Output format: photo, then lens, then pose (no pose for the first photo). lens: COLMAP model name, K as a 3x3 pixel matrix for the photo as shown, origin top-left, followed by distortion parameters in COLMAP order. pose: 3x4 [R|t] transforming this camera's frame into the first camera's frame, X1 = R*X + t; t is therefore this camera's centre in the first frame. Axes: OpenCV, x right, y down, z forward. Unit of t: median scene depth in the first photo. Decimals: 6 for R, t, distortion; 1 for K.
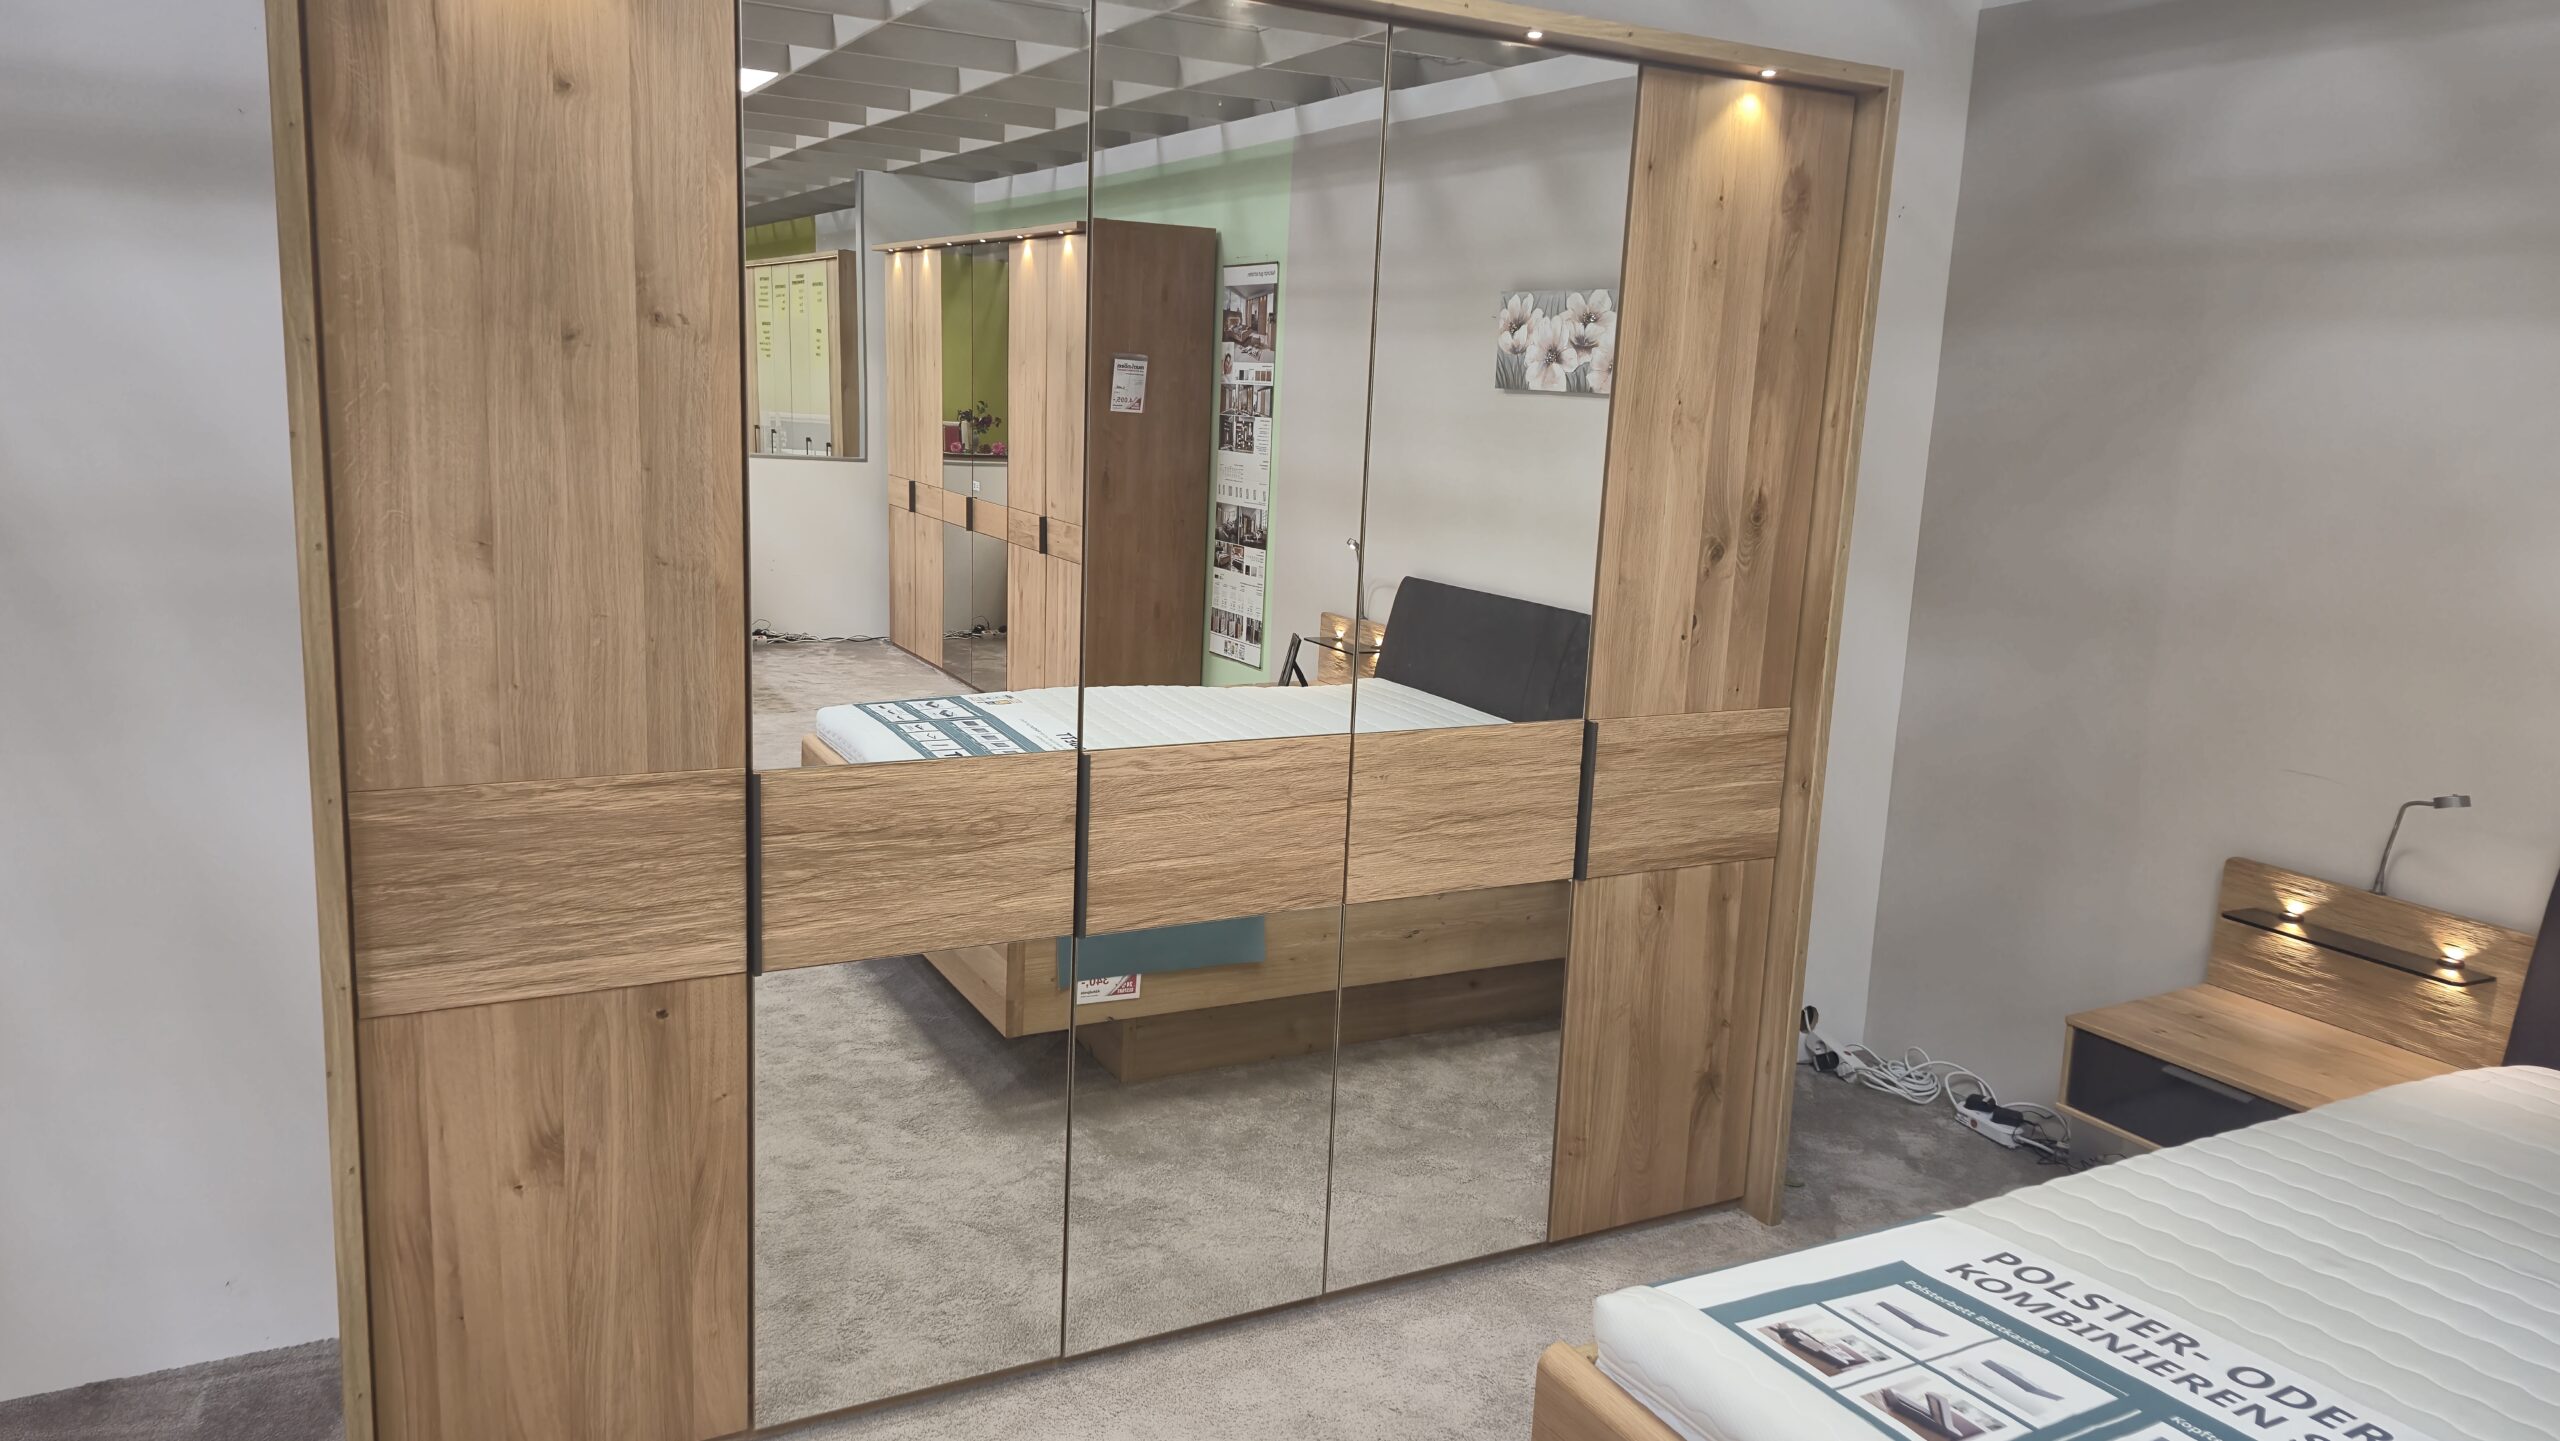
lens RADIAL K [[1769.1, 0, 1282.9], [0, 1769.1, 711.3], [0, 0, 1]] dist [0.101477, -0.124638]
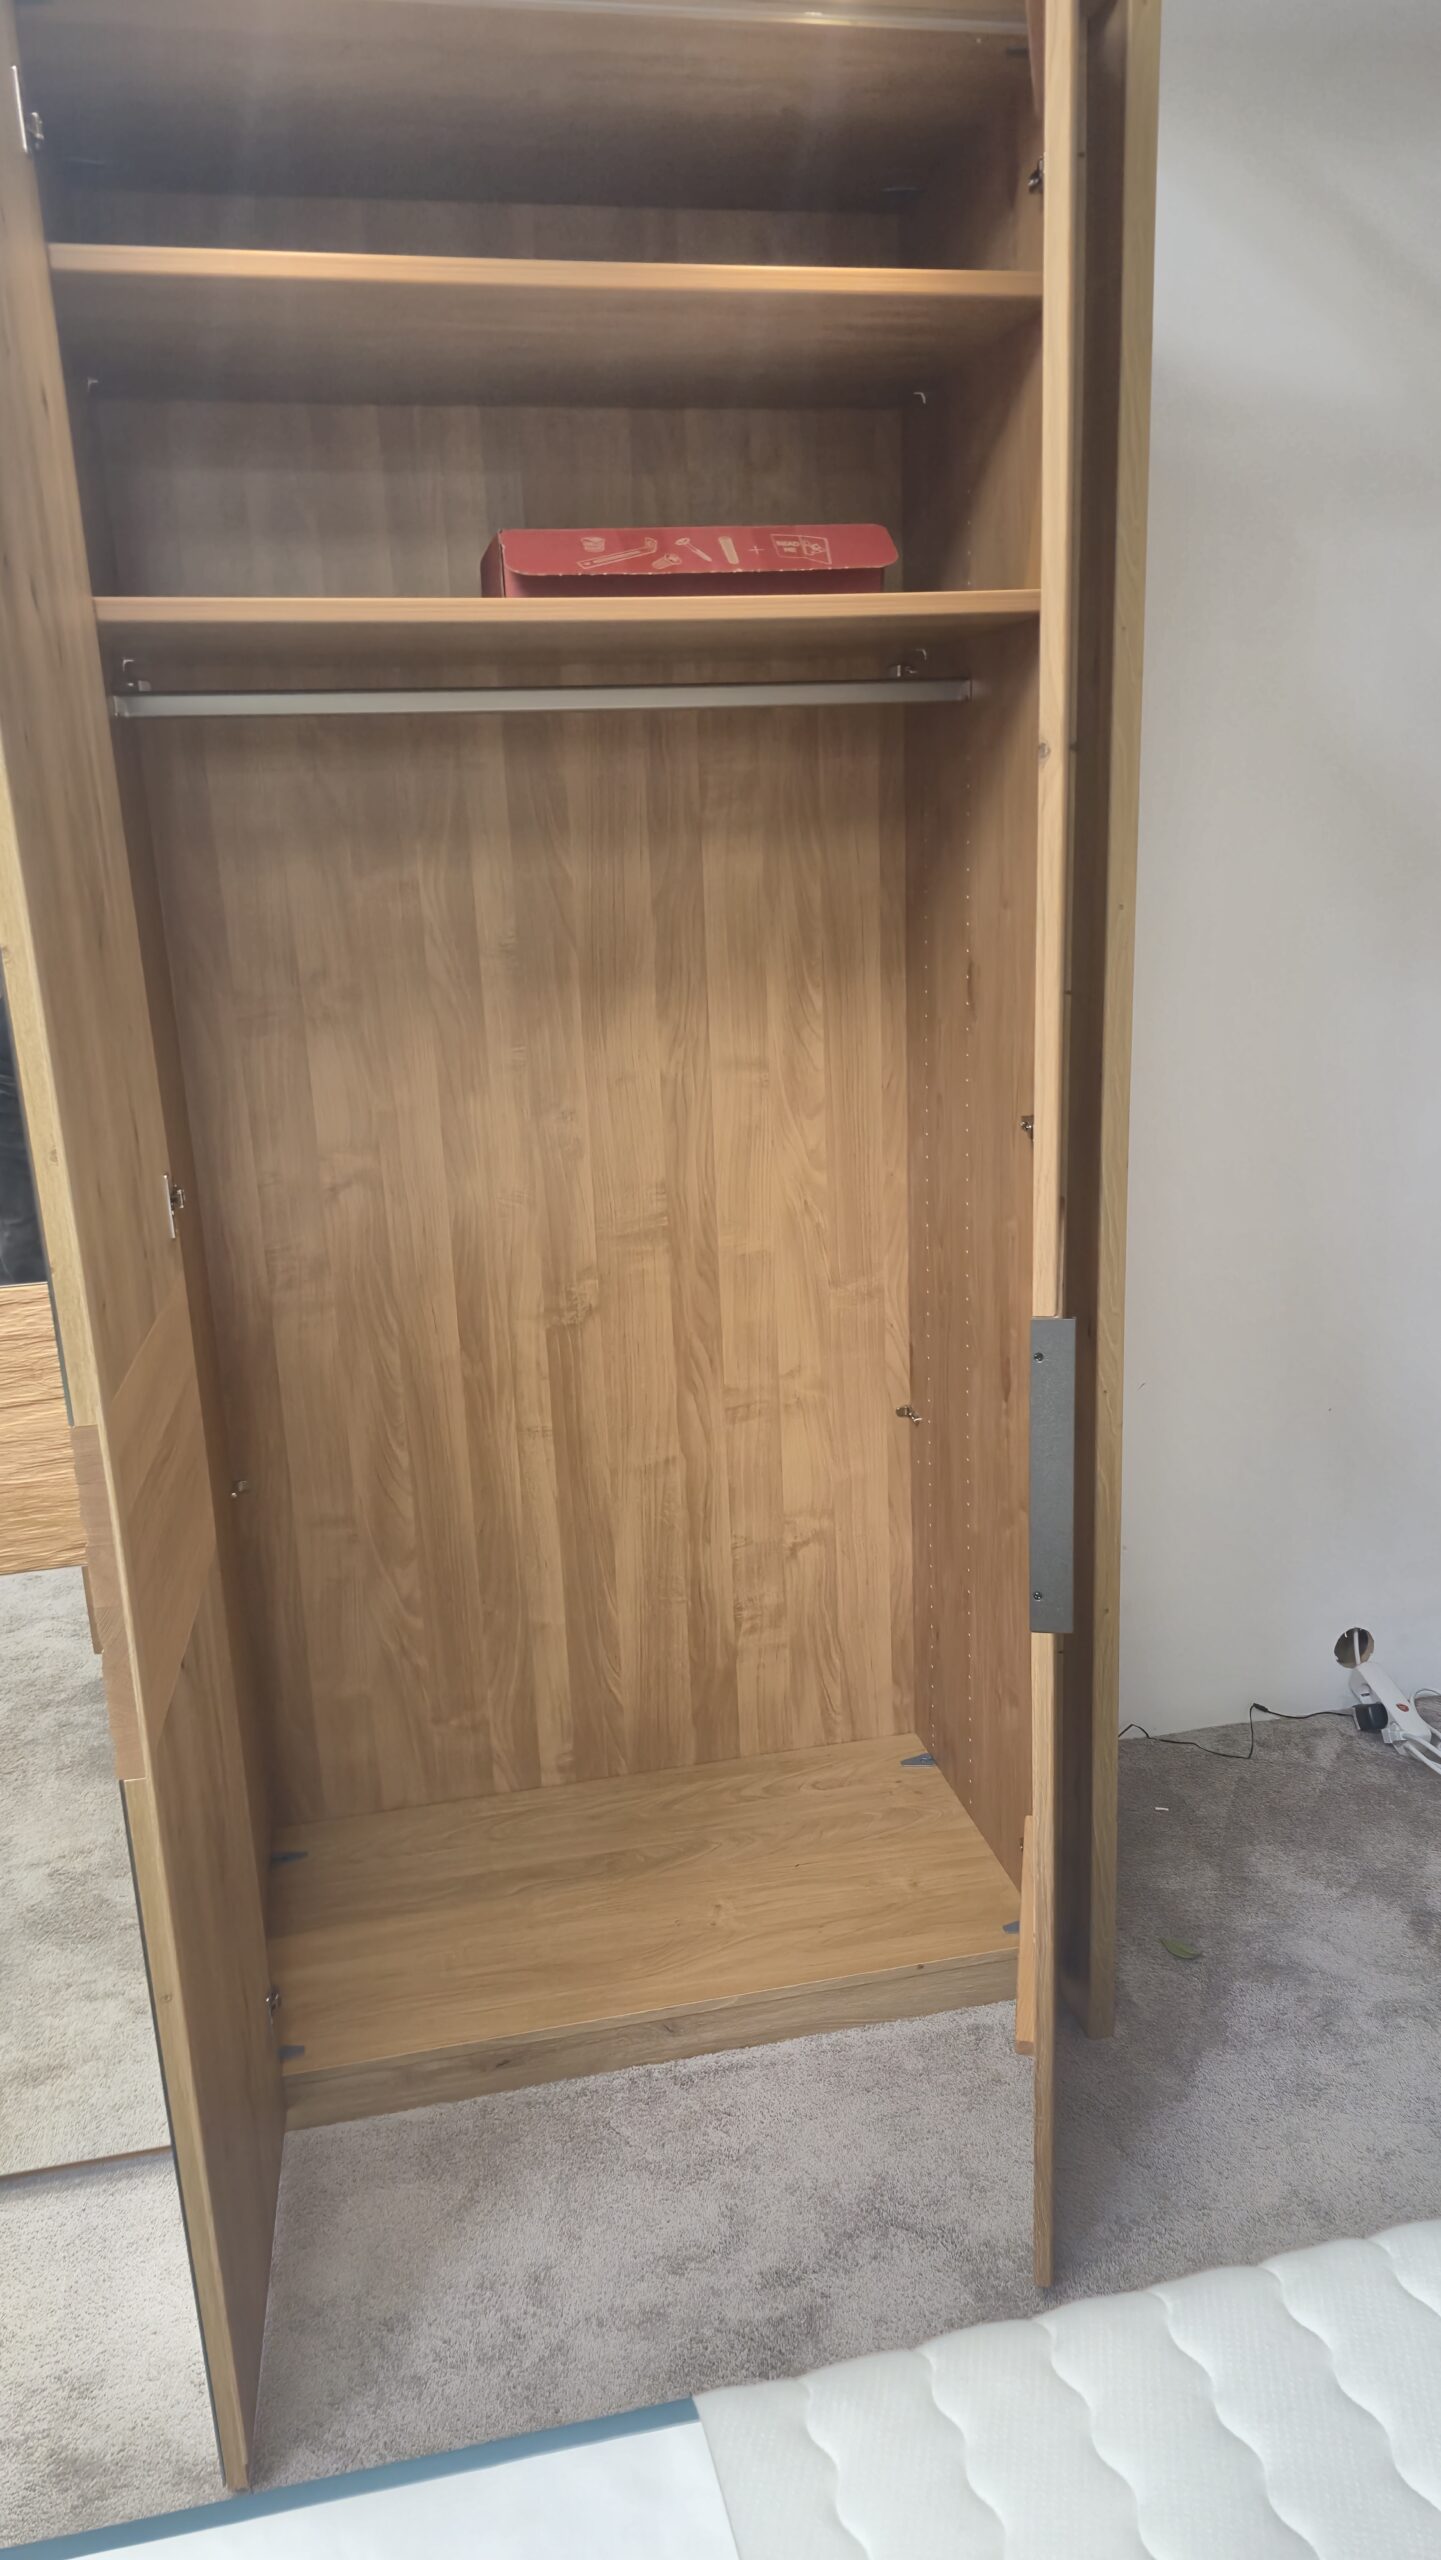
lens RADIAL K [[1776.5, 0, 720.5], [0, 1776.5, 1280.0], [0, 0, 1]] dist [0.098062, -0.135356]
pose [[0.955246, 0.009342, -0.295665, 0.362415], [0.017074, 0.996094, 0.086636, -0.033362], [0.295319, -0.087807, 0.951355, 0.425853]]
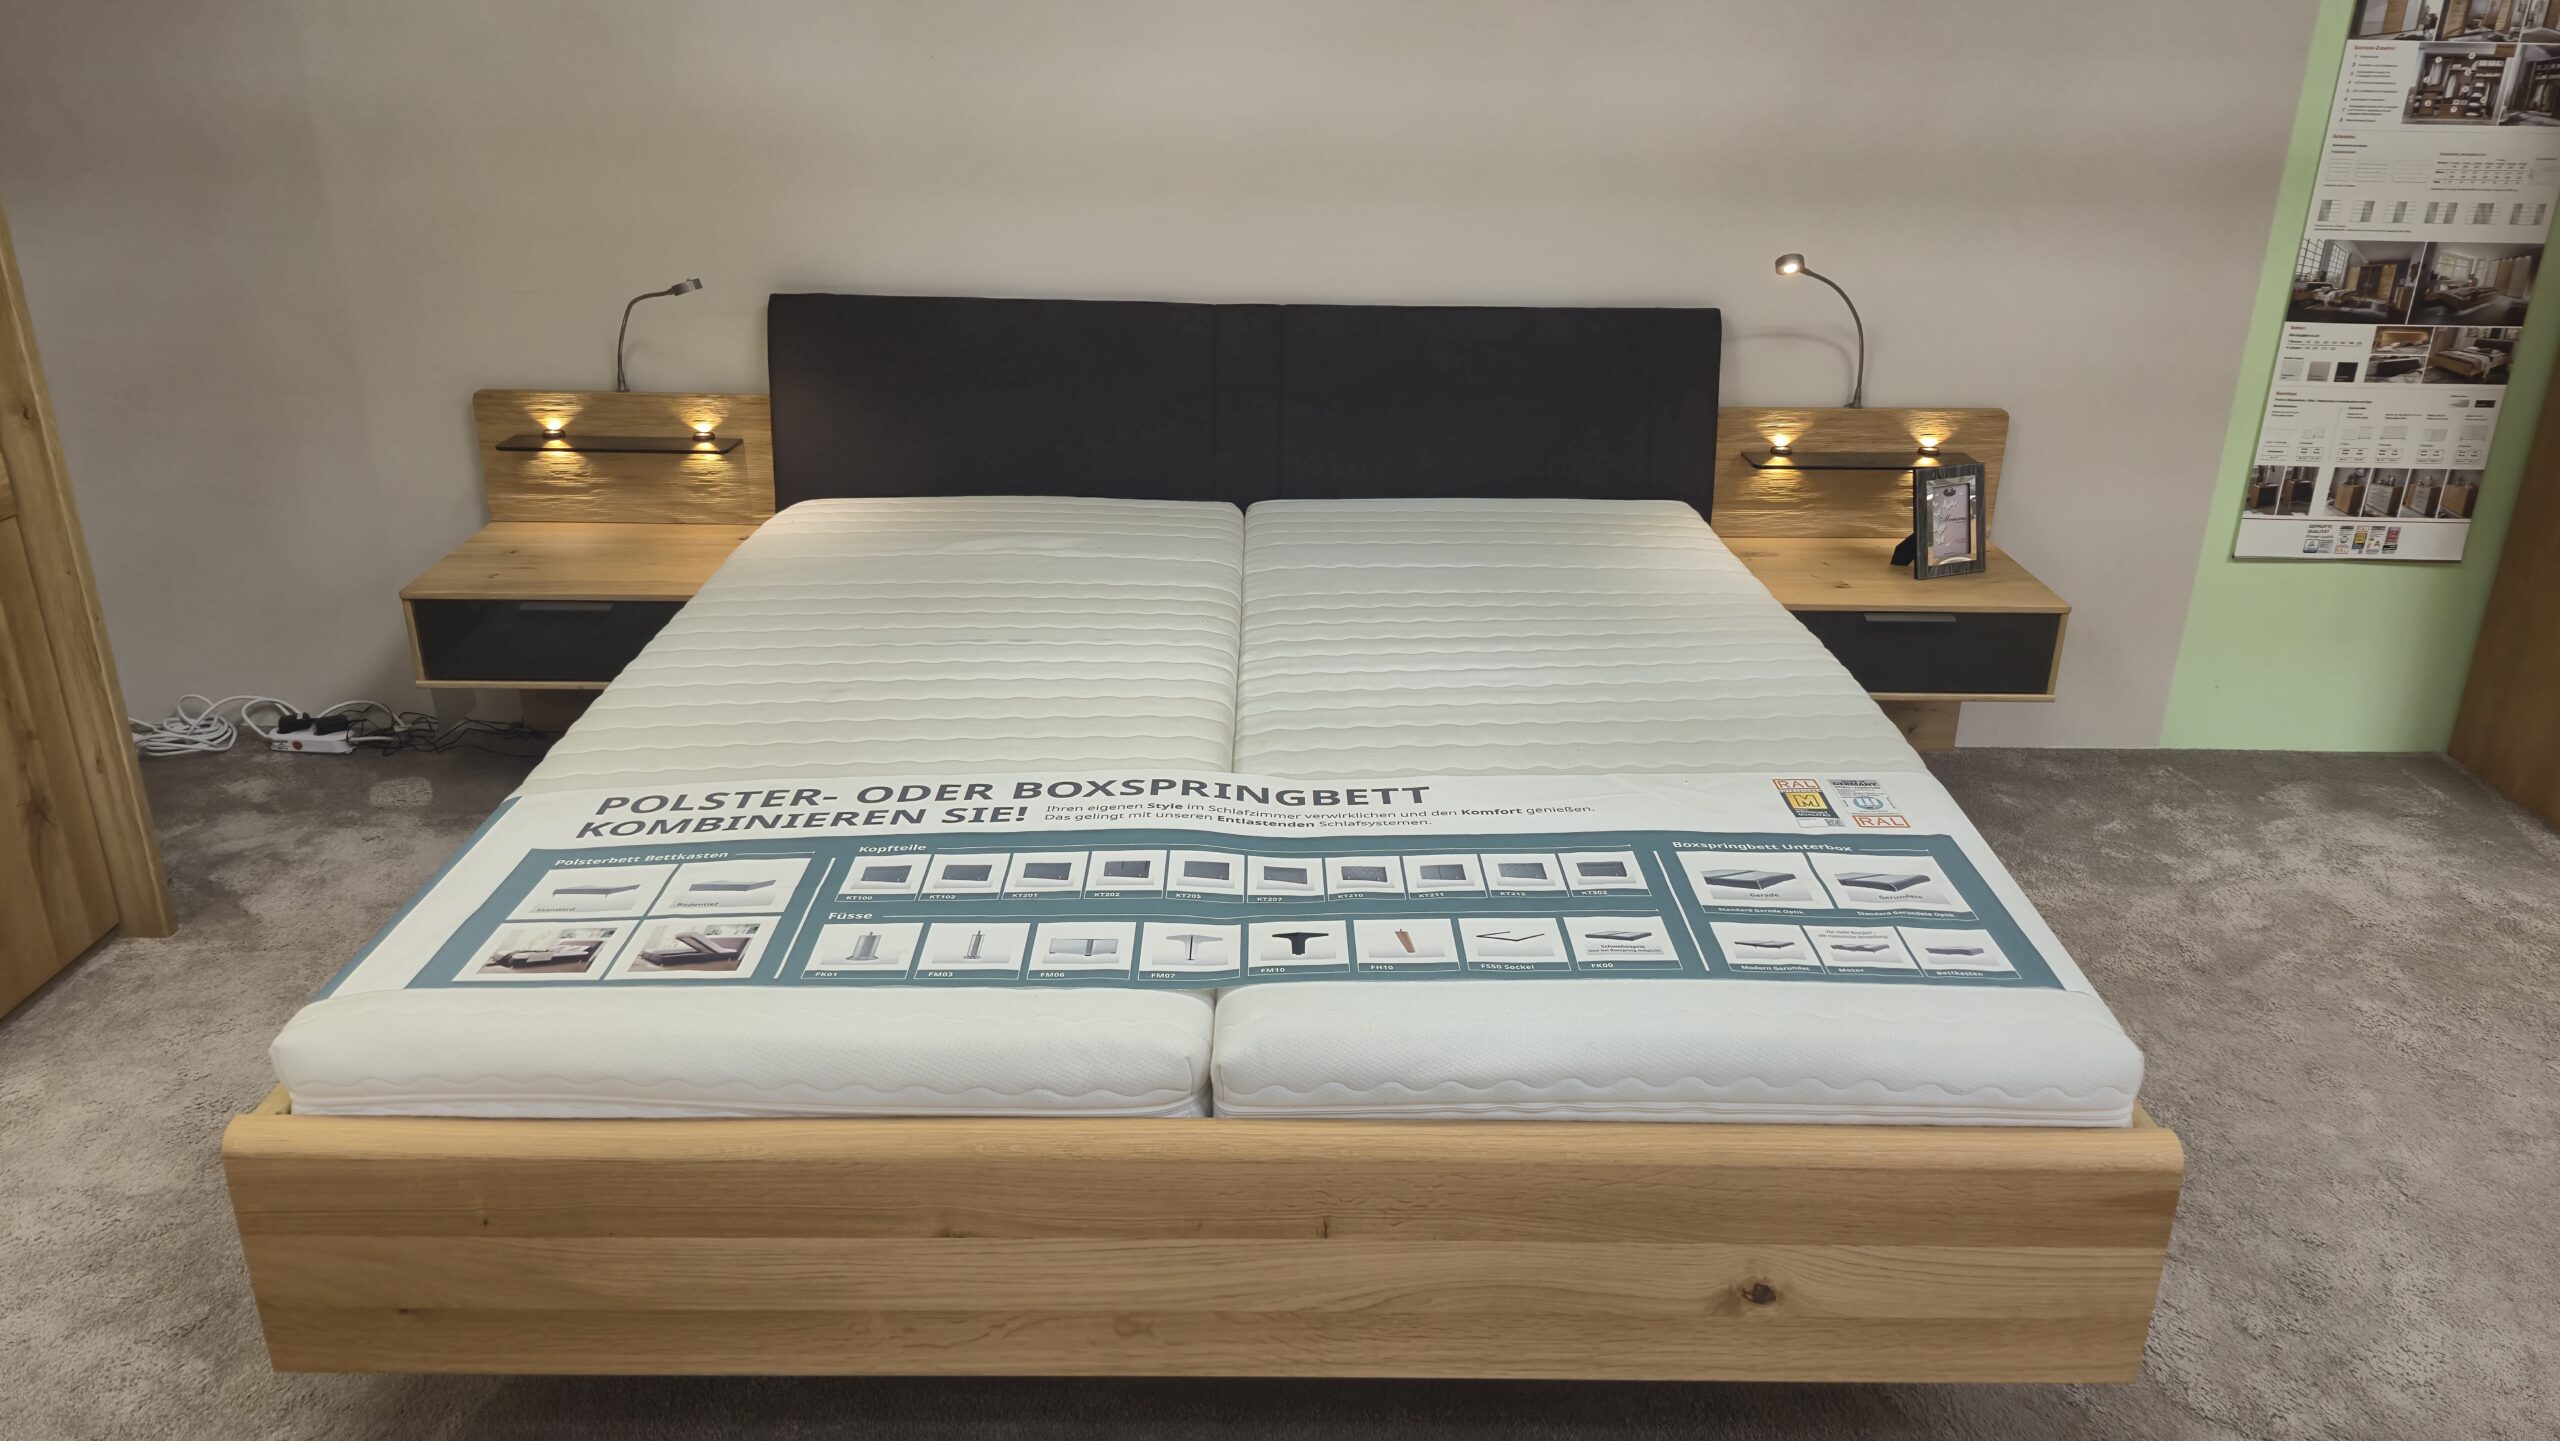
lens RADIAL K [[1776.5, 0, 1280.0], [0, 1776.5, 720.5], [0, 0, 1]] dist [0.098062, -0.135356]
pose [[0.477043, -0.364801, 0.799594, -0.137983], [0.165492, 0.930797, 0.325927, -0.000707], [-0.863159, -0.023155, 0.504402, 0.125784]]
